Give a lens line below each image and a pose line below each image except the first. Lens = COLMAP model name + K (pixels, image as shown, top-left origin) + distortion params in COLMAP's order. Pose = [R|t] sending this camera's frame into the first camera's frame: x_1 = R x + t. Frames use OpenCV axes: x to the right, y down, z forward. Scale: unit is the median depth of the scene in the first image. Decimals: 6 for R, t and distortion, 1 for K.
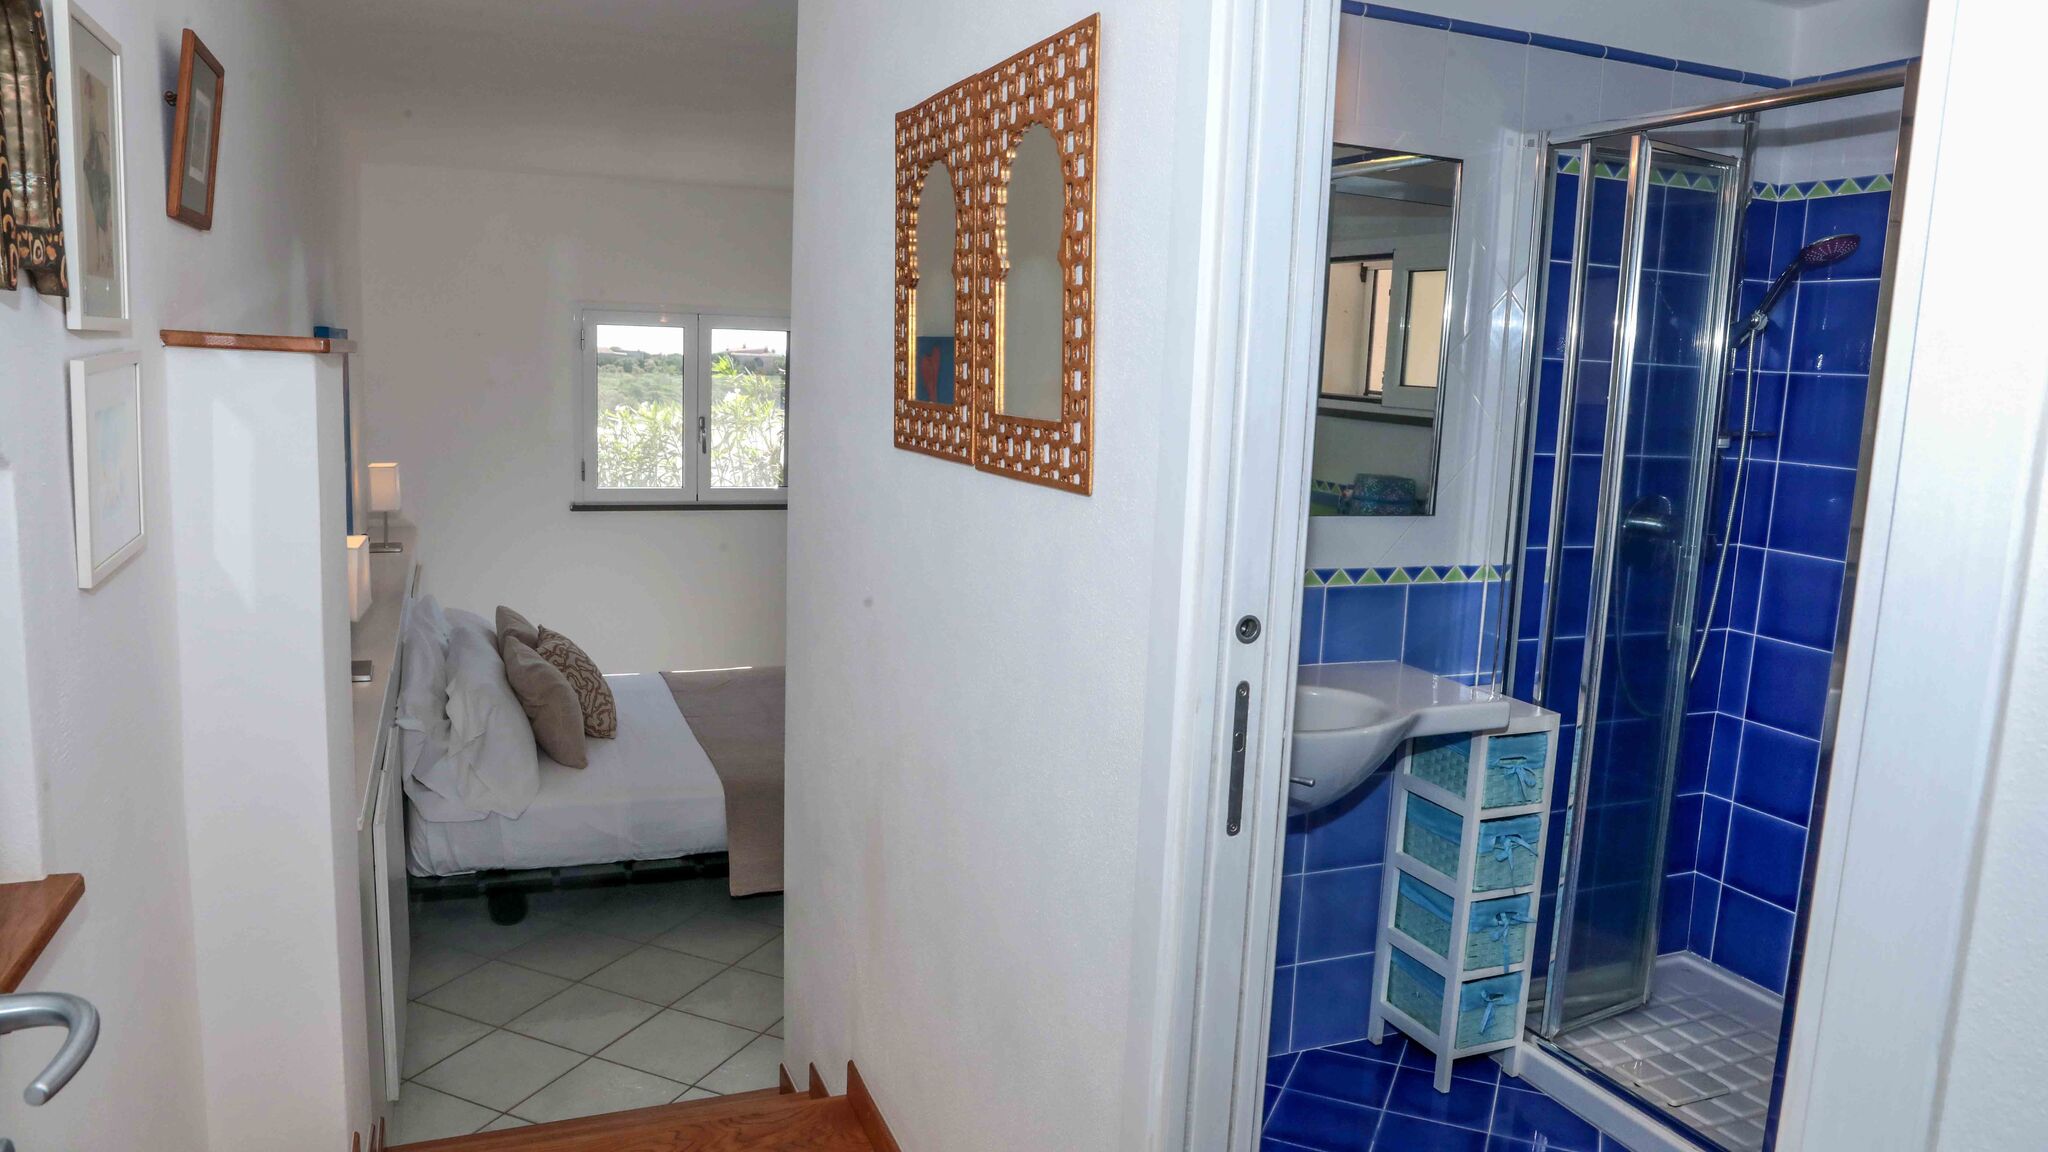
lens RADIAL K [[1351.4, 0, 1010.0], [0, 1351.4, 584.6], [0, 0, 1]] dist [-0.094125, 0.051675]
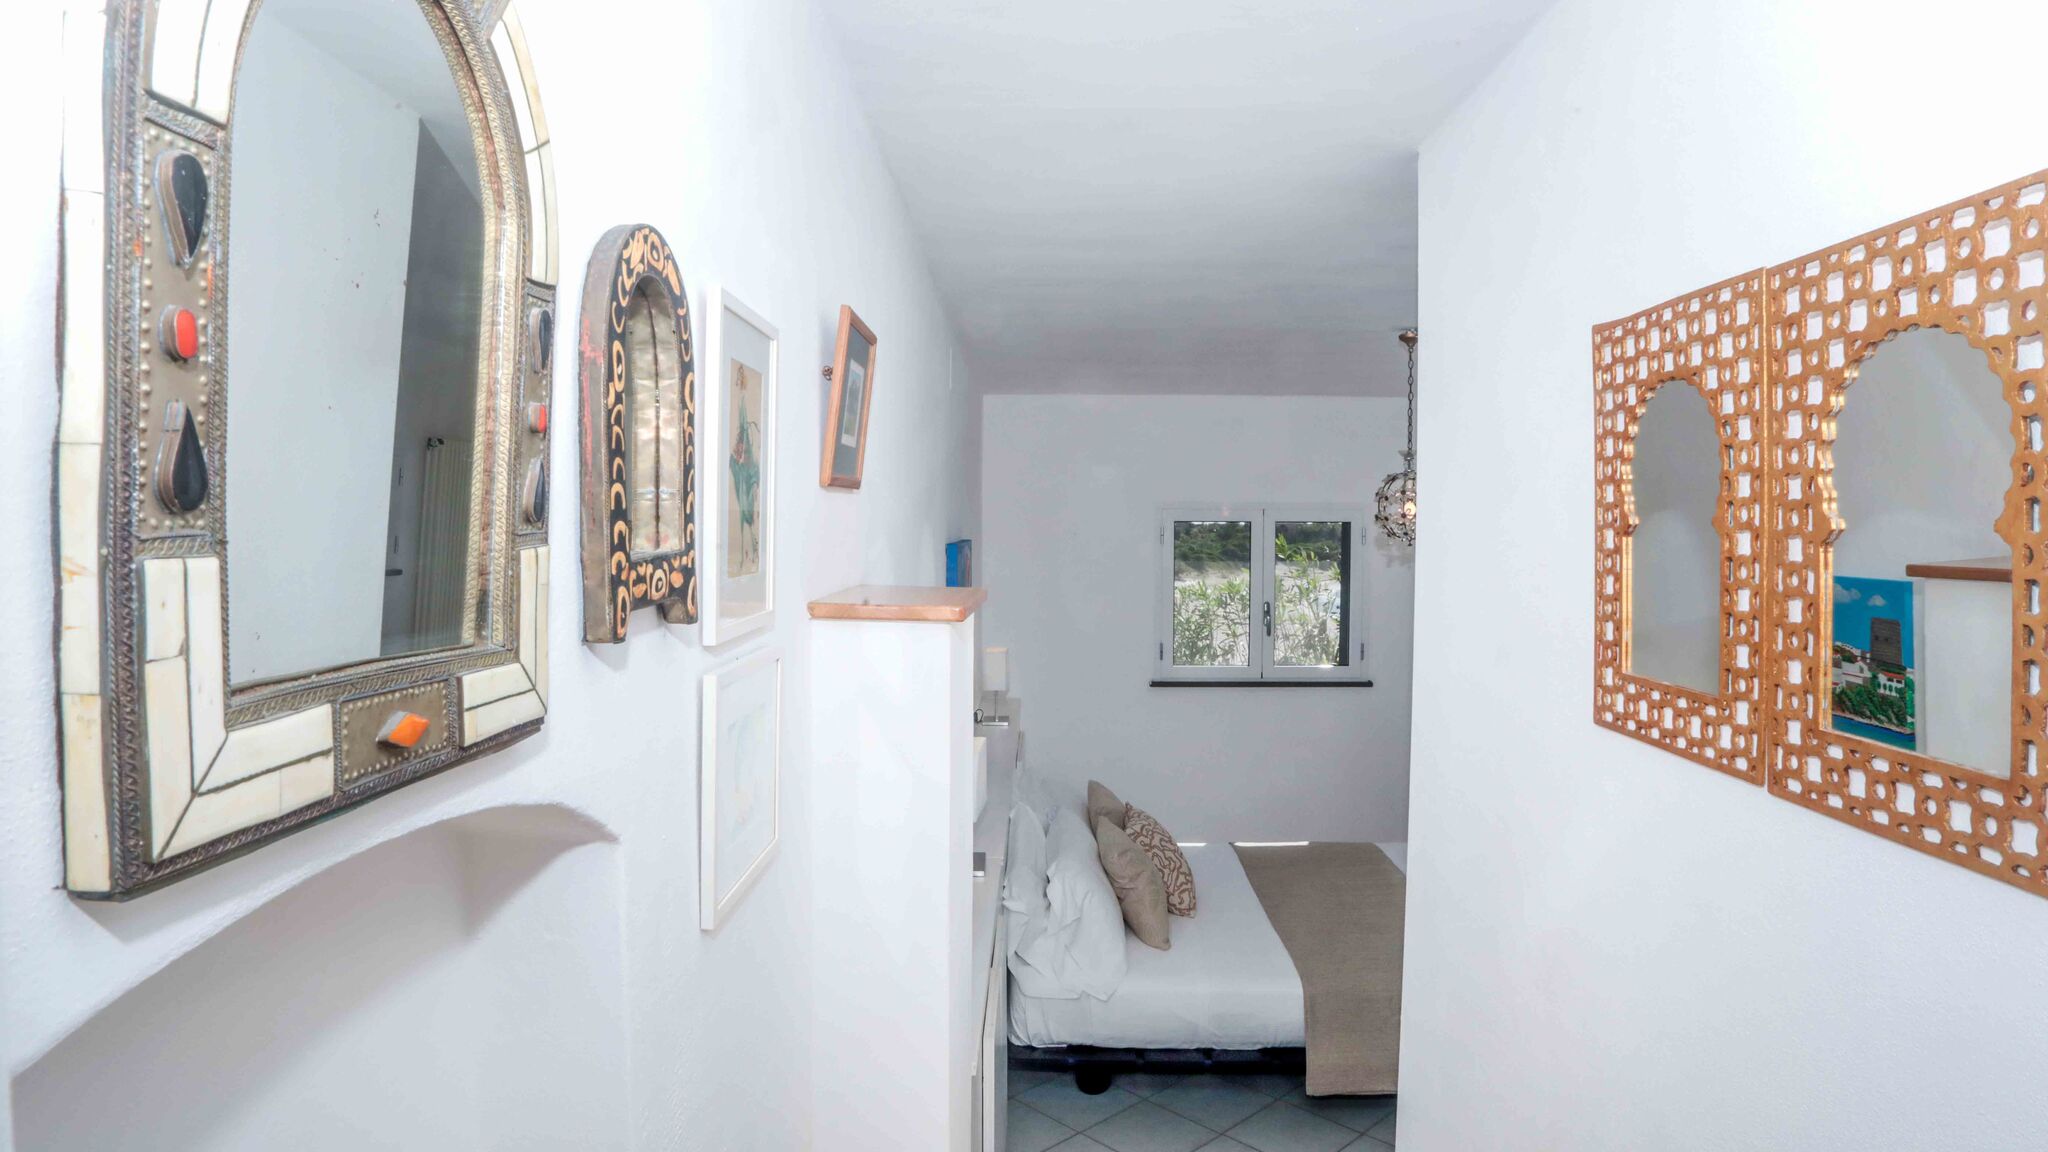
lens RADIAL K [[1154.7, 0, 1024.0], [0, 1154.7, 576.0], [0, 0, 1]] dist [-0.128061, 0.077525]
pose [[0.916669, -0.020562, -0.399119, -0.135772], [-0.029891, 0.992351, -0.119777, -0.103932], [0.398529, 0.121726, 0.909042, 0.243462]]
